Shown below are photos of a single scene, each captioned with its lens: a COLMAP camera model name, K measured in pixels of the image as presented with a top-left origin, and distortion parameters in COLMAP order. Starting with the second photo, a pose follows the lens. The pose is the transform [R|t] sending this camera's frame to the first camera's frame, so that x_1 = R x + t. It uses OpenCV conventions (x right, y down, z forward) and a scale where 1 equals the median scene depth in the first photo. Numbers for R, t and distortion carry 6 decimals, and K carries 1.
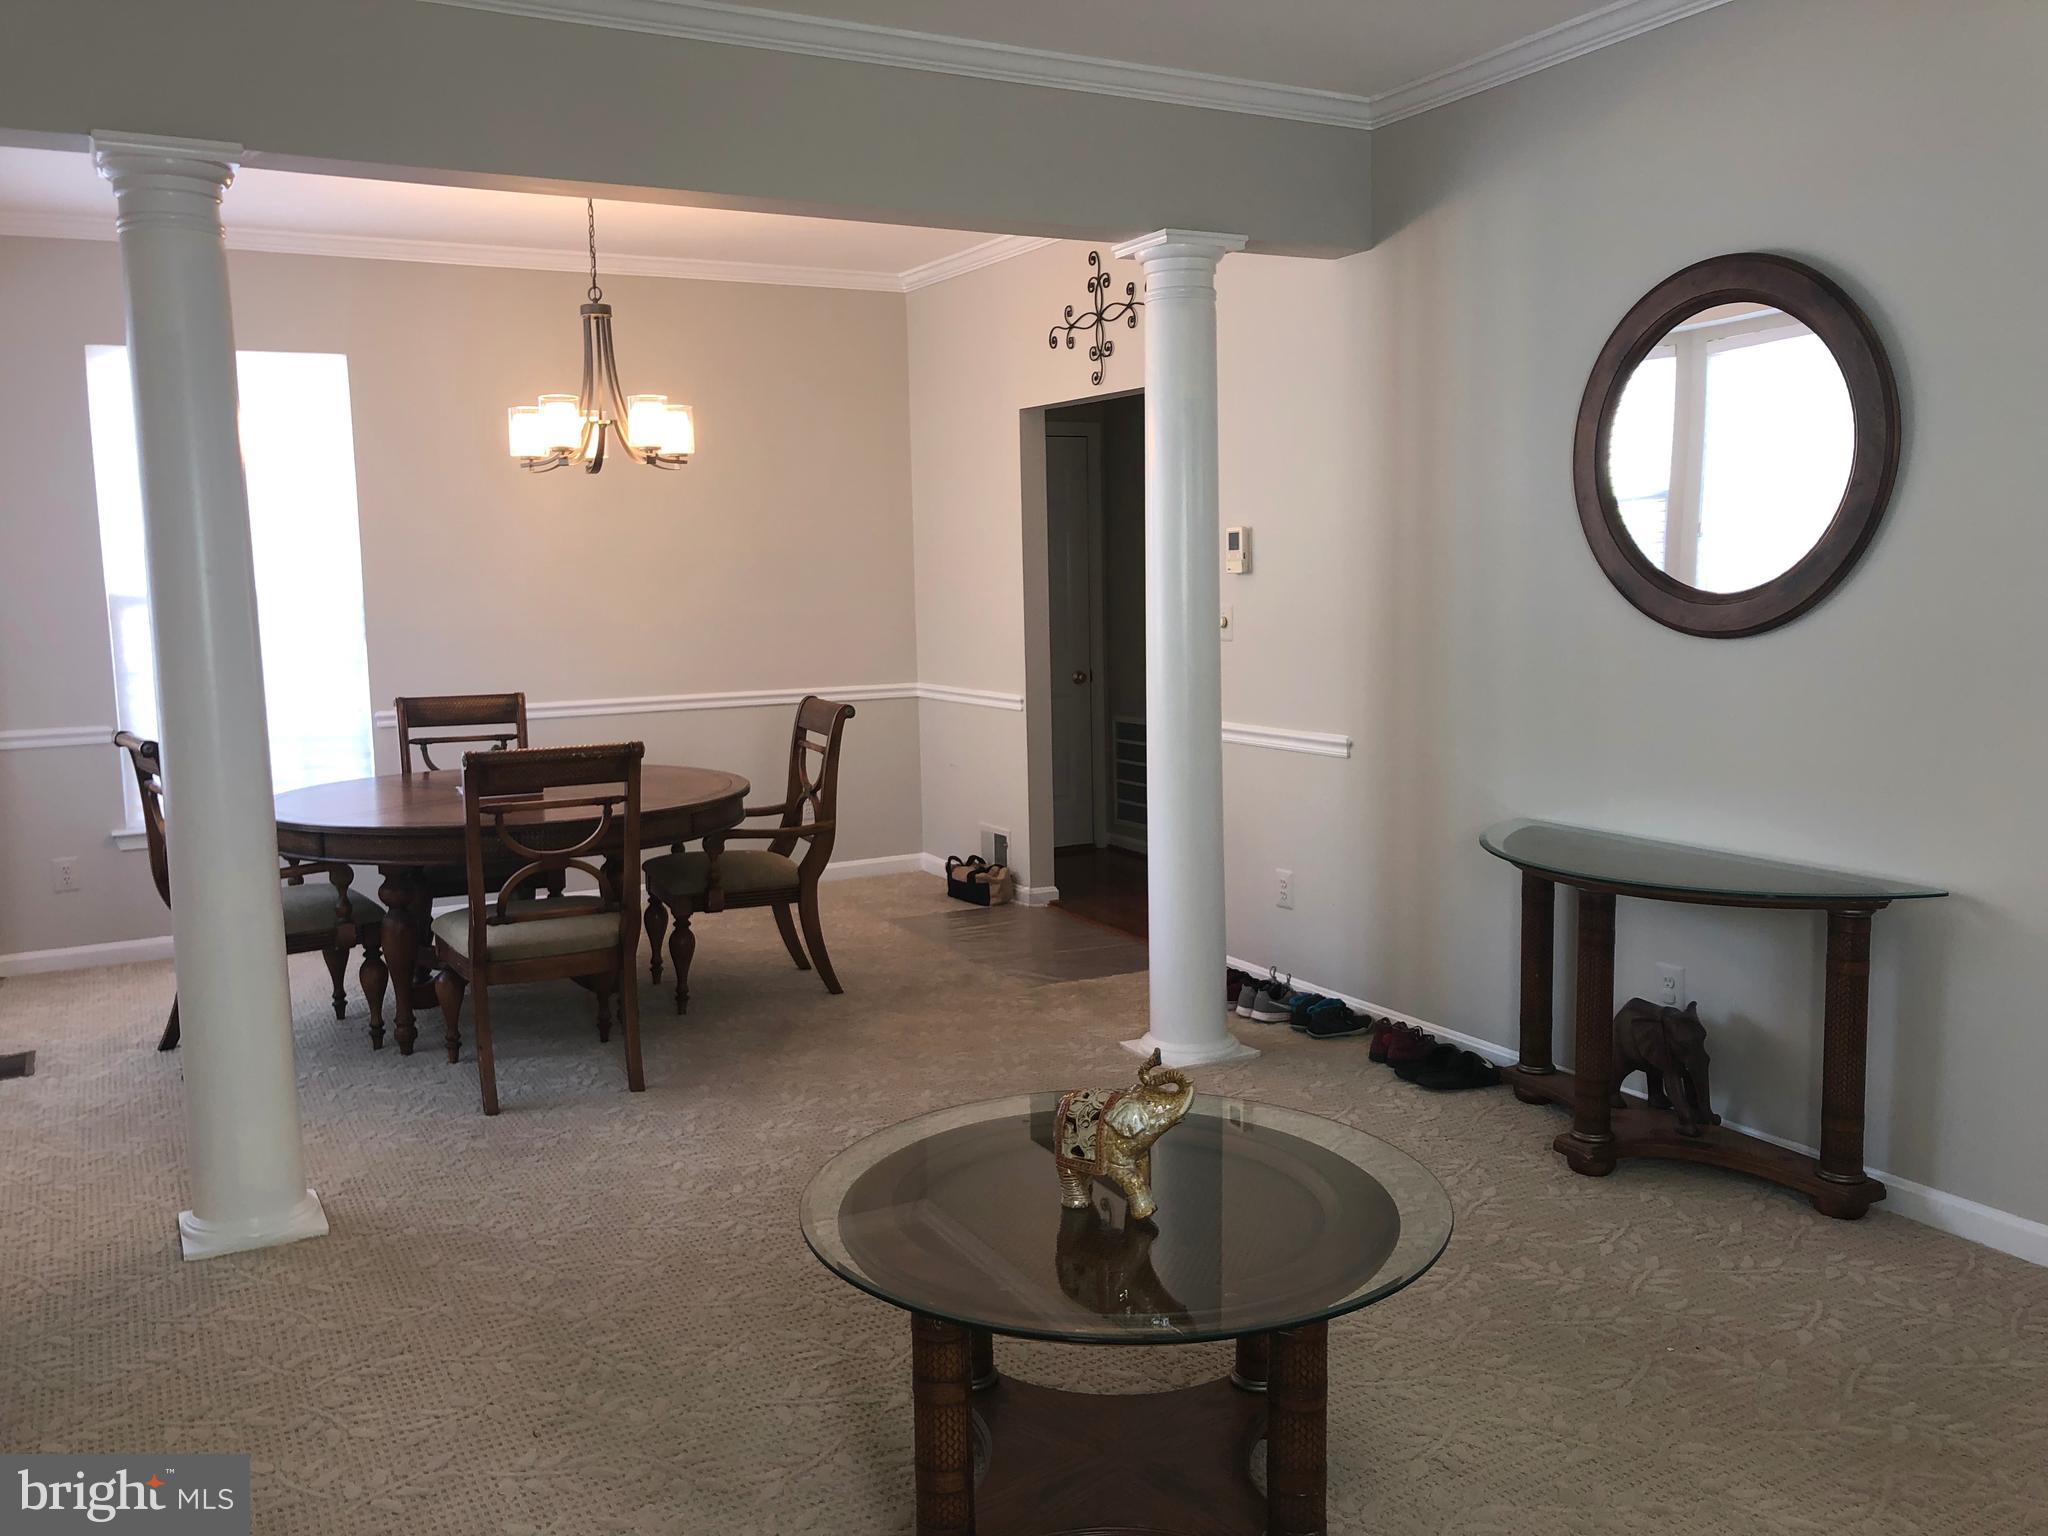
lens RADIAL K [[1657.9, 0, 1034.9], [0, 1657.9, 772.0], [0, 0, 1]] dist [0.037126, -0.028885]
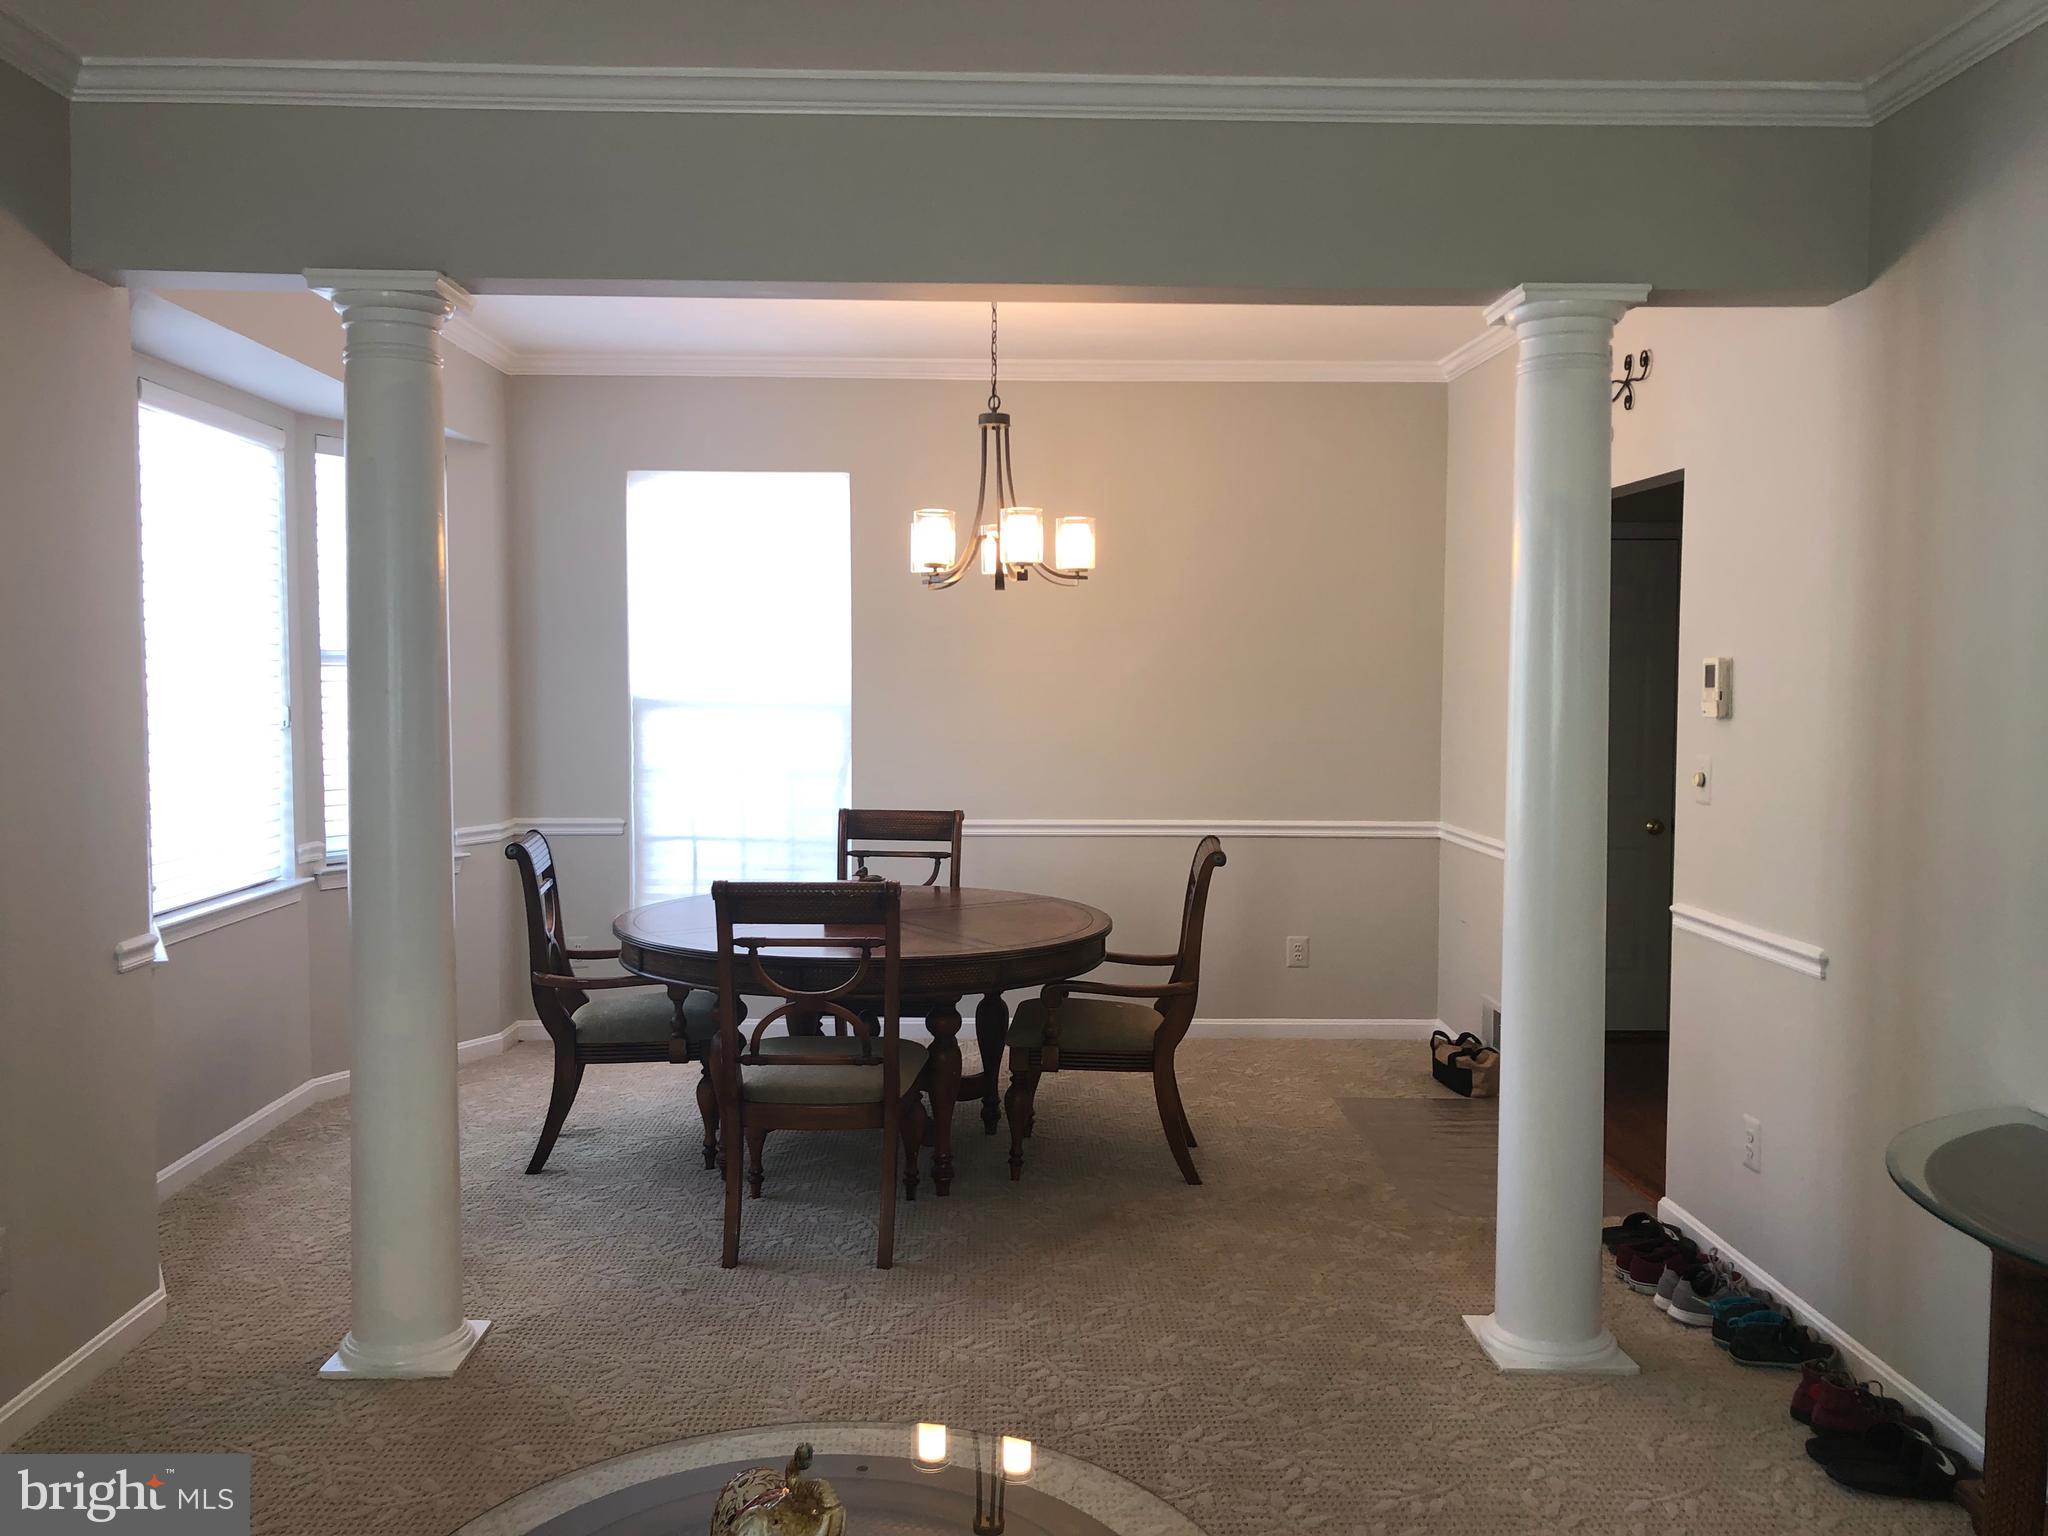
lens RADIAL K [[1682.7, 0, 1027.9], [0, 1682.7, 755.2], [0, 0, 1]] dist [0.040951, -0.069144]
pose [[0.891611, 0.047785, -0.450274, 0.215989], [-0.080481, 0.995306, -0.053740, -0.039338], [0.445593, 0.084154, 0.891272, 0.184469]]
